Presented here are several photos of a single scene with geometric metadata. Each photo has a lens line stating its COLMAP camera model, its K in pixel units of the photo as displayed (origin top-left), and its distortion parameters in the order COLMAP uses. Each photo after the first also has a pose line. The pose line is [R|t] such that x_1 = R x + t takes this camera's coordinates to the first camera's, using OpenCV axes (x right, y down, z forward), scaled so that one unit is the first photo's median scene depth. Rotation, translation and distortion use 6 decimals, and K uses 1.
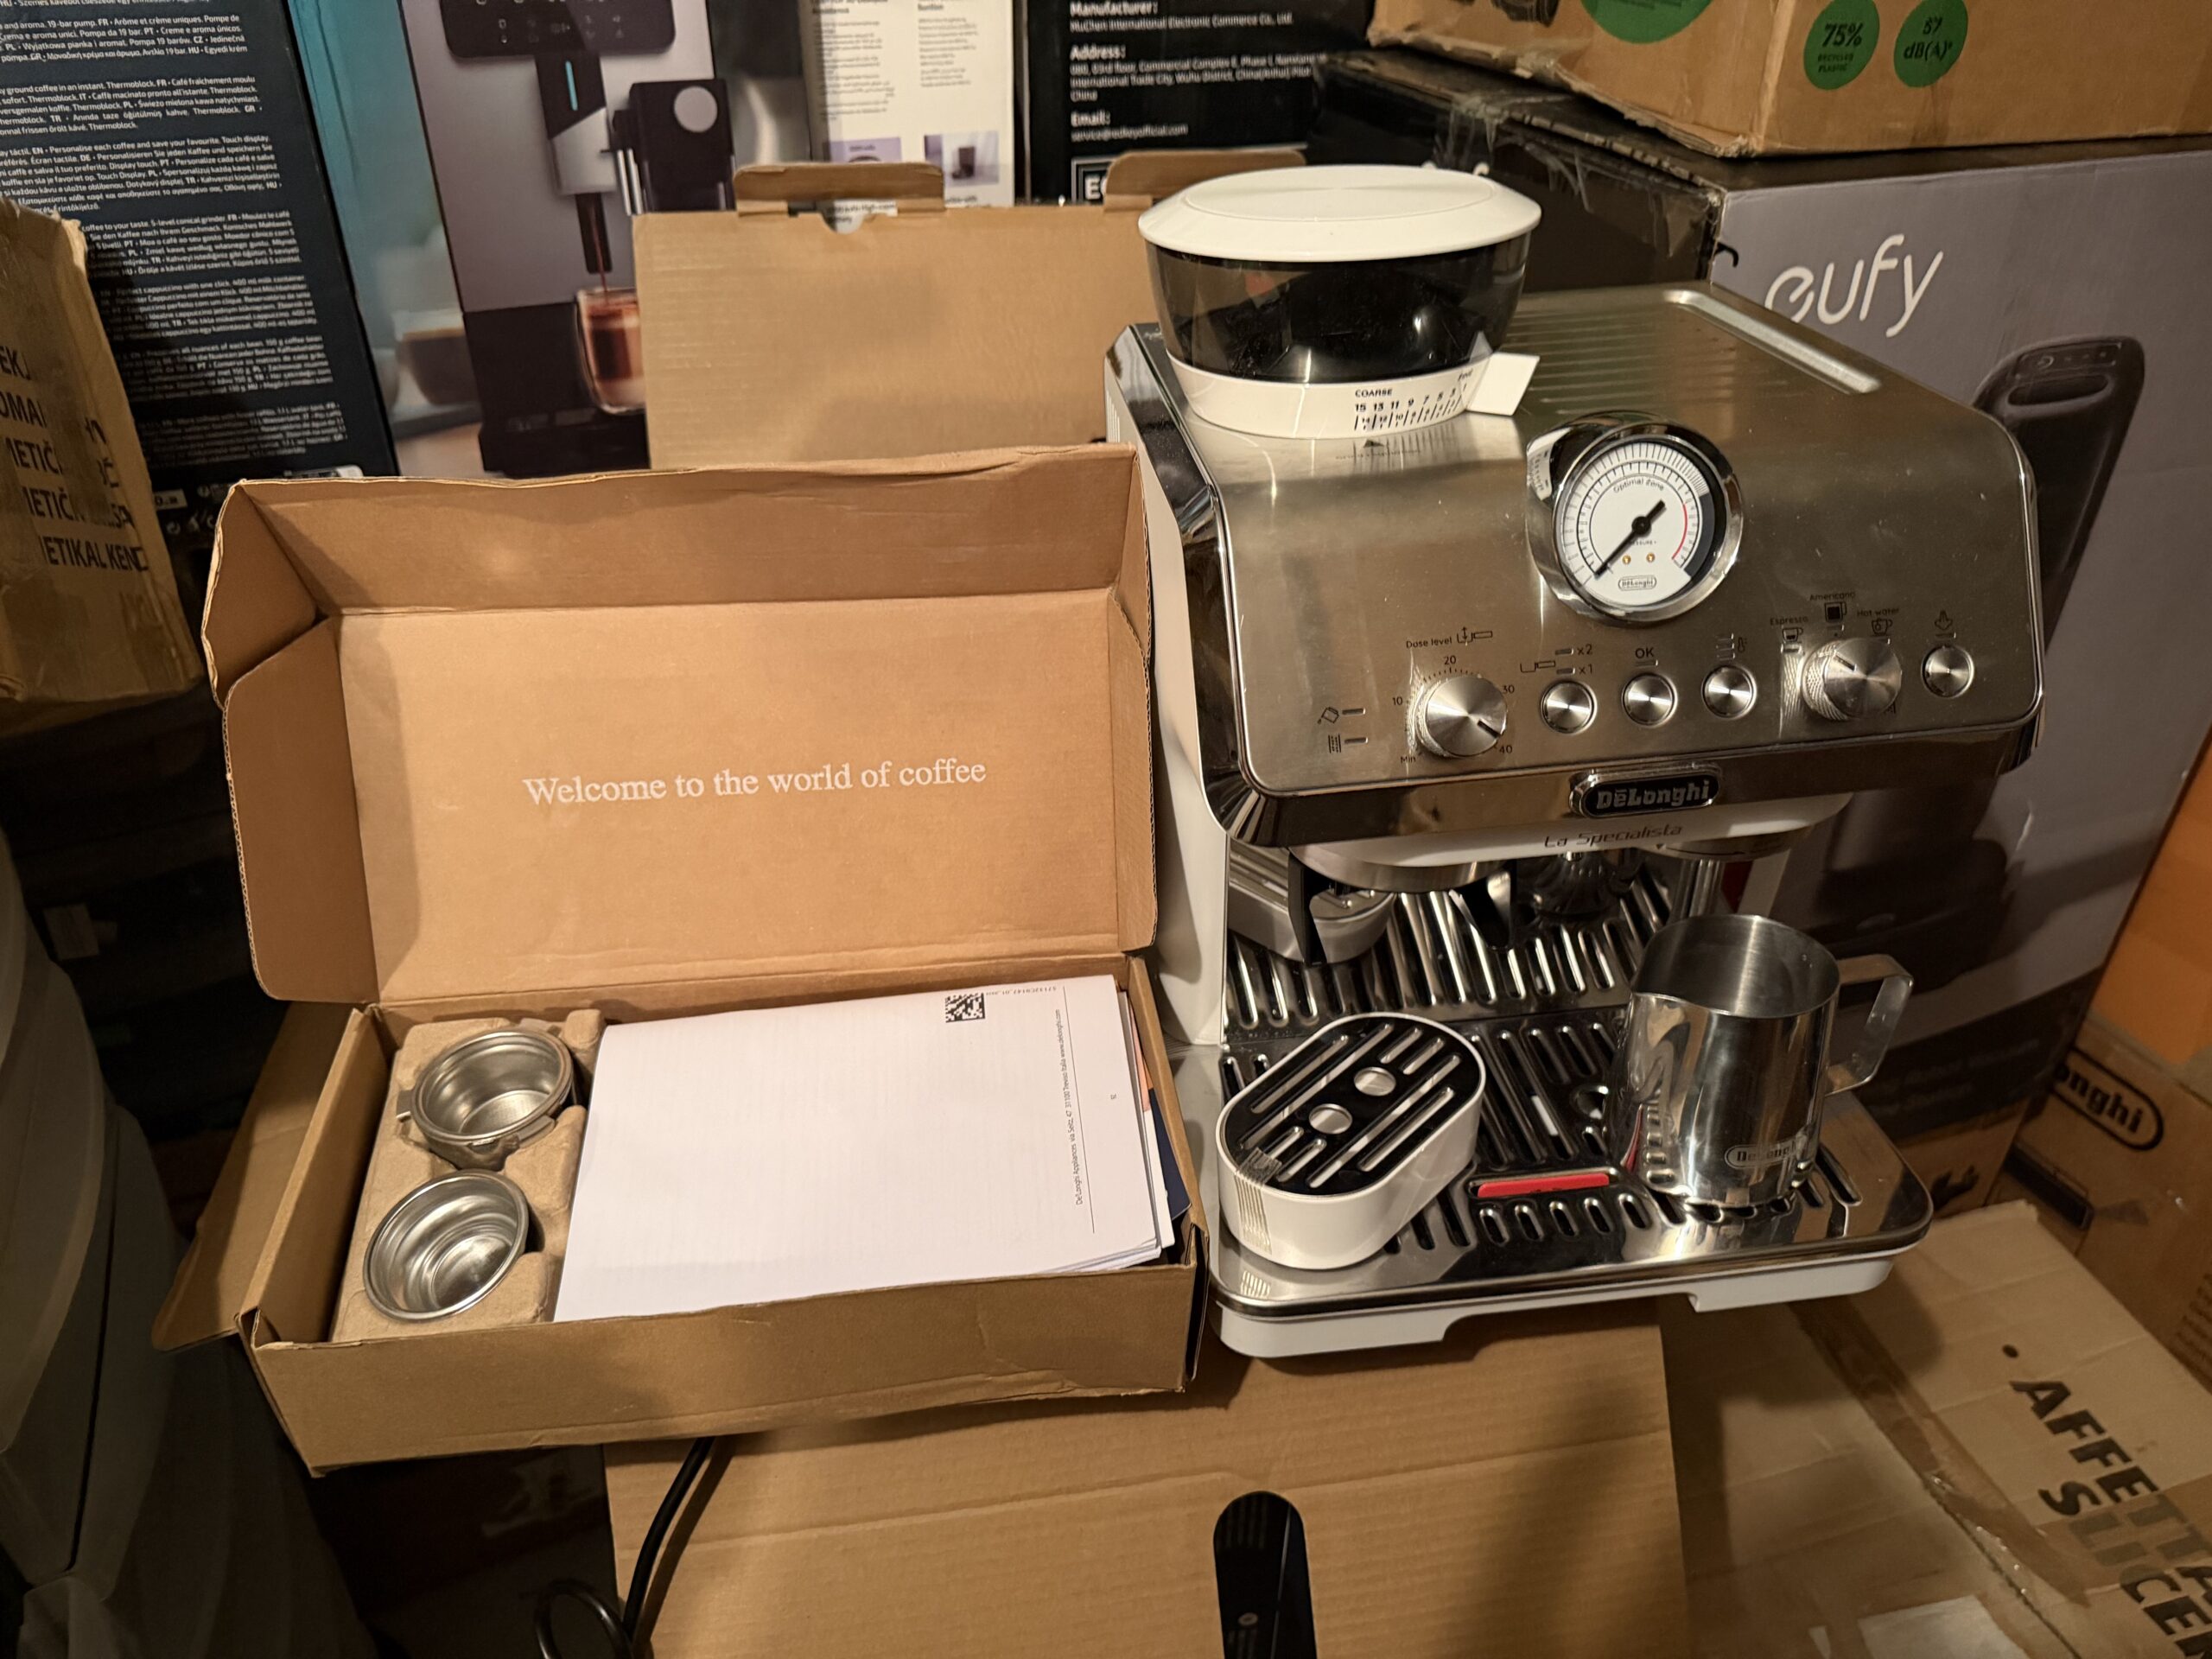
lens RADIAL K [[1597.4, 0, 1095.4], [0, 1597.4, 827.8], [0, 0, 1]] dist [-0.026073, 0.006055]
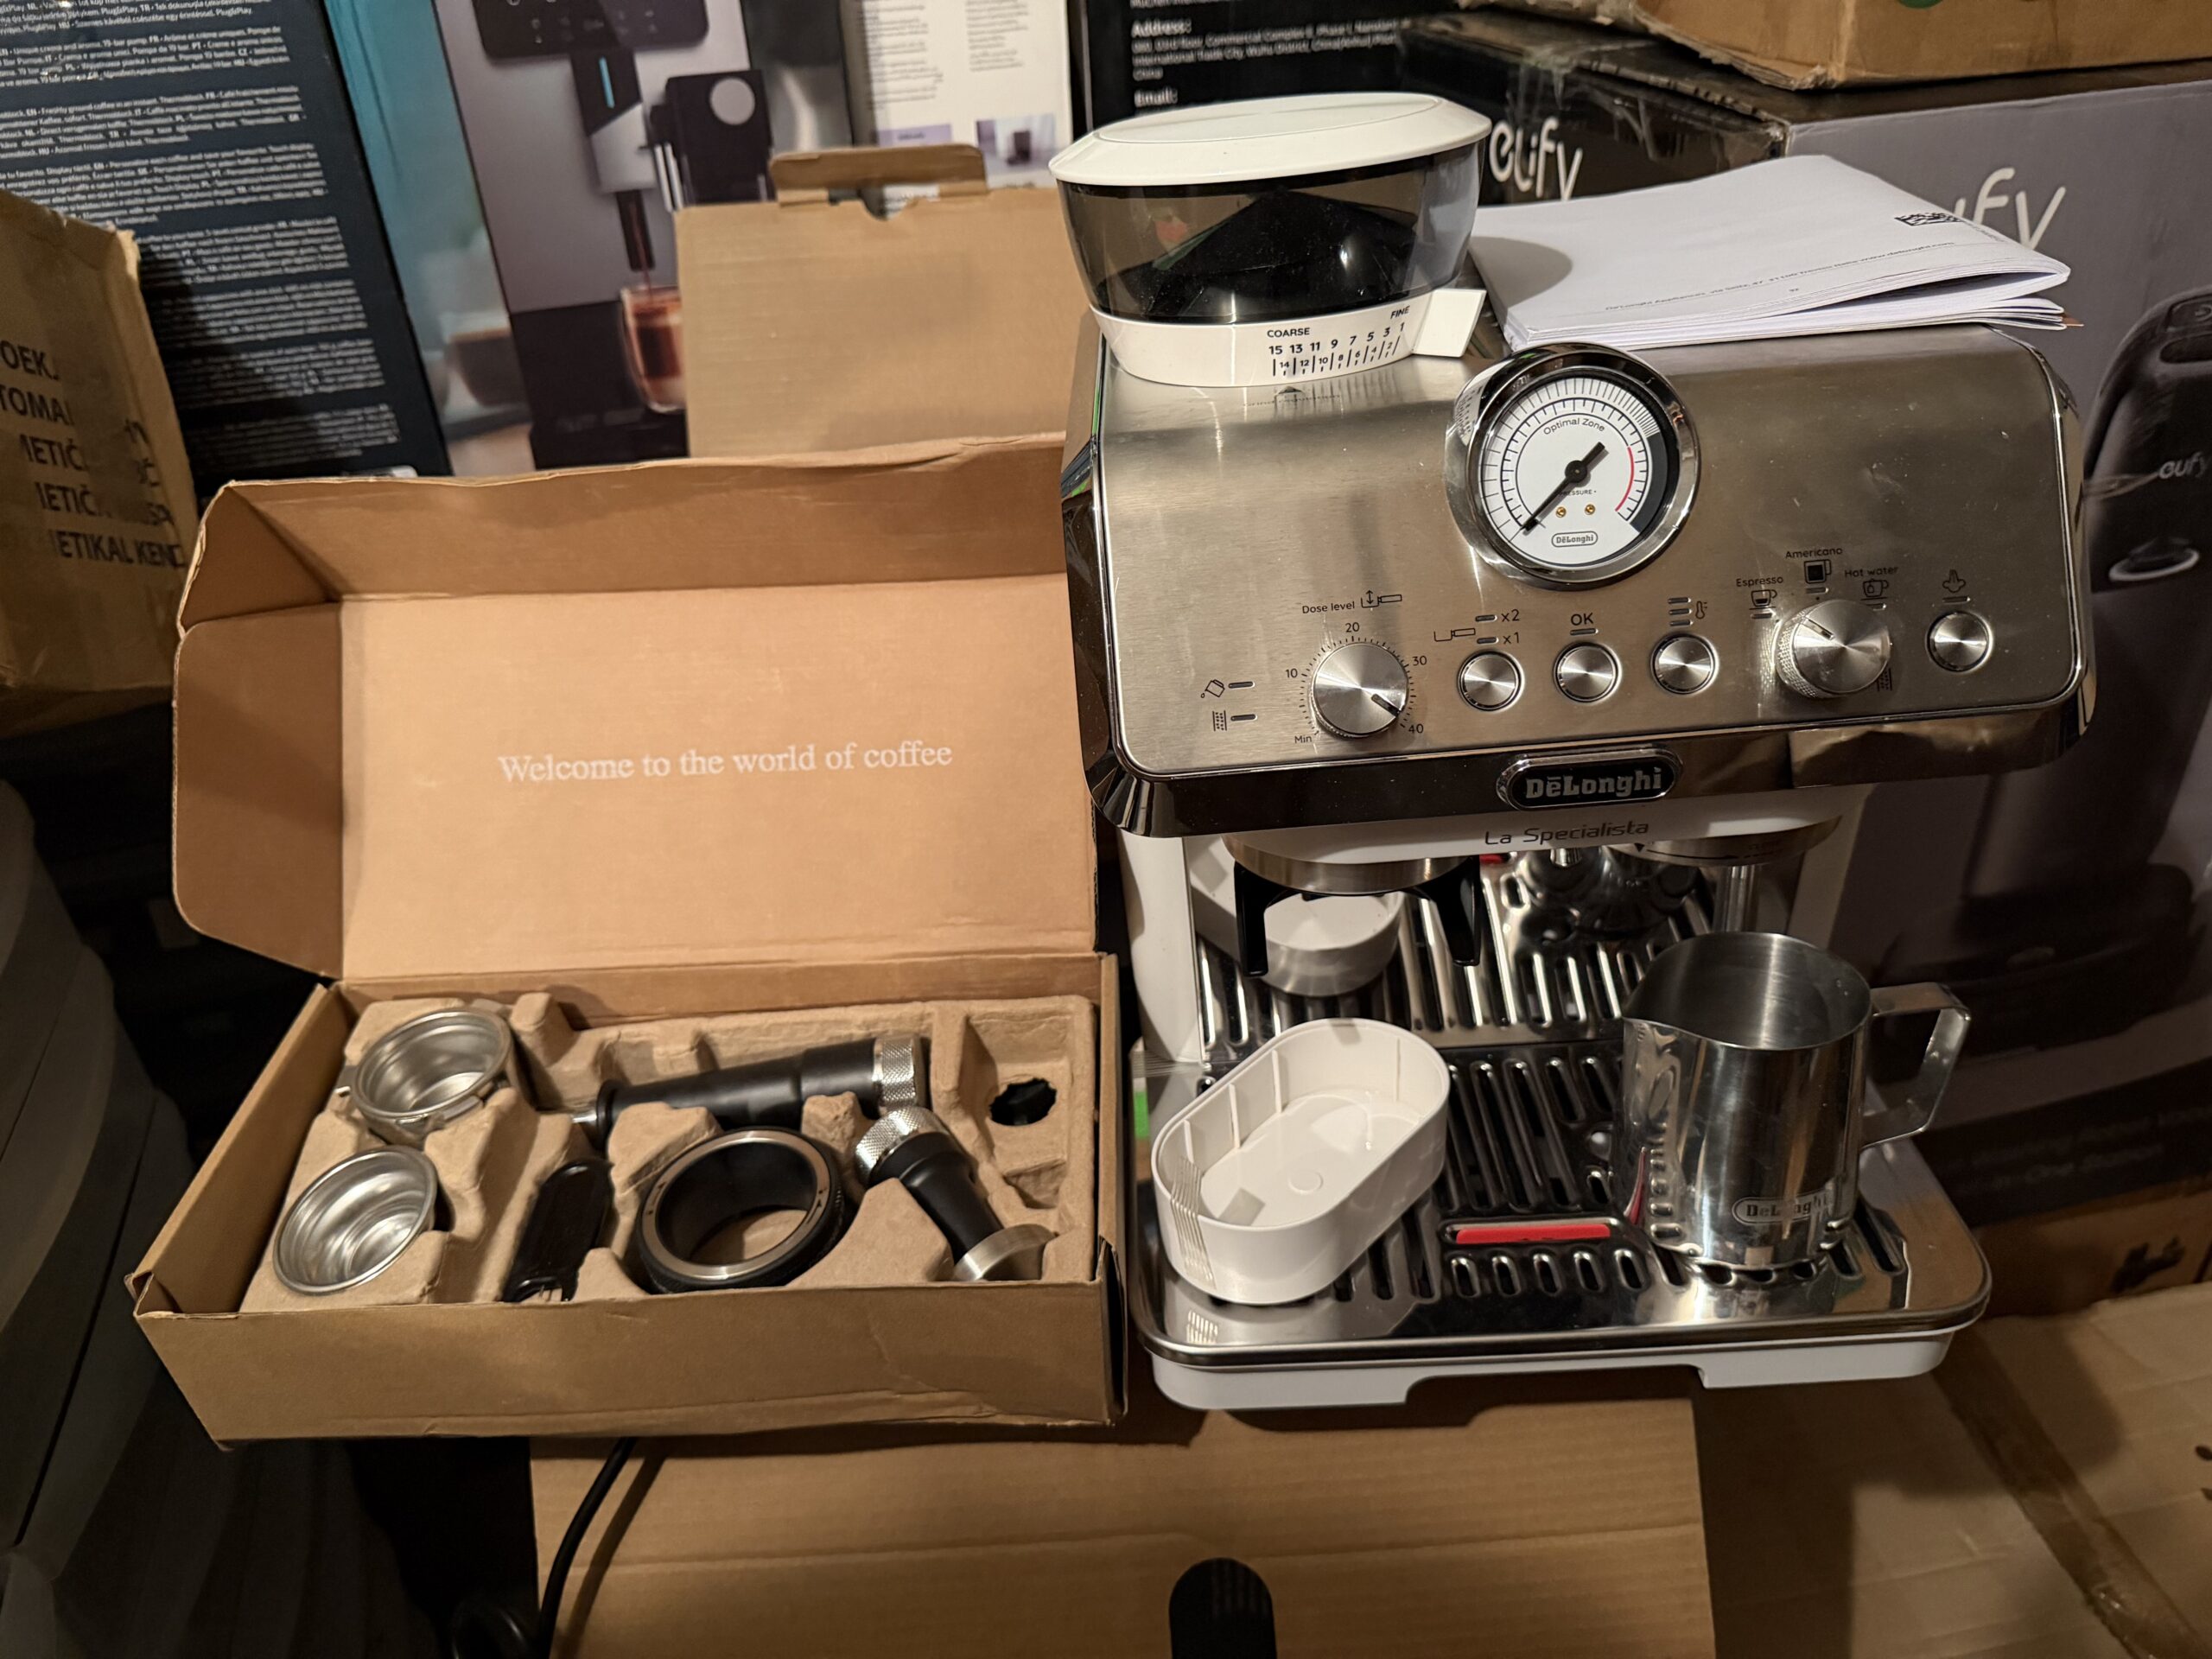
lens RADIAL K [[1597.4, 0, 1112.7], [0, 1597.4, 821.5], [0, 0, 1]] dist [-0.026073, 0.006055]
pose [[0.990668, 0.011806, -0.135787, 0.137980], [-0.014777, 0.999673, -0.020892, 0.014338], [0.135496, 0.022704, 0.990518, 0.071512]]
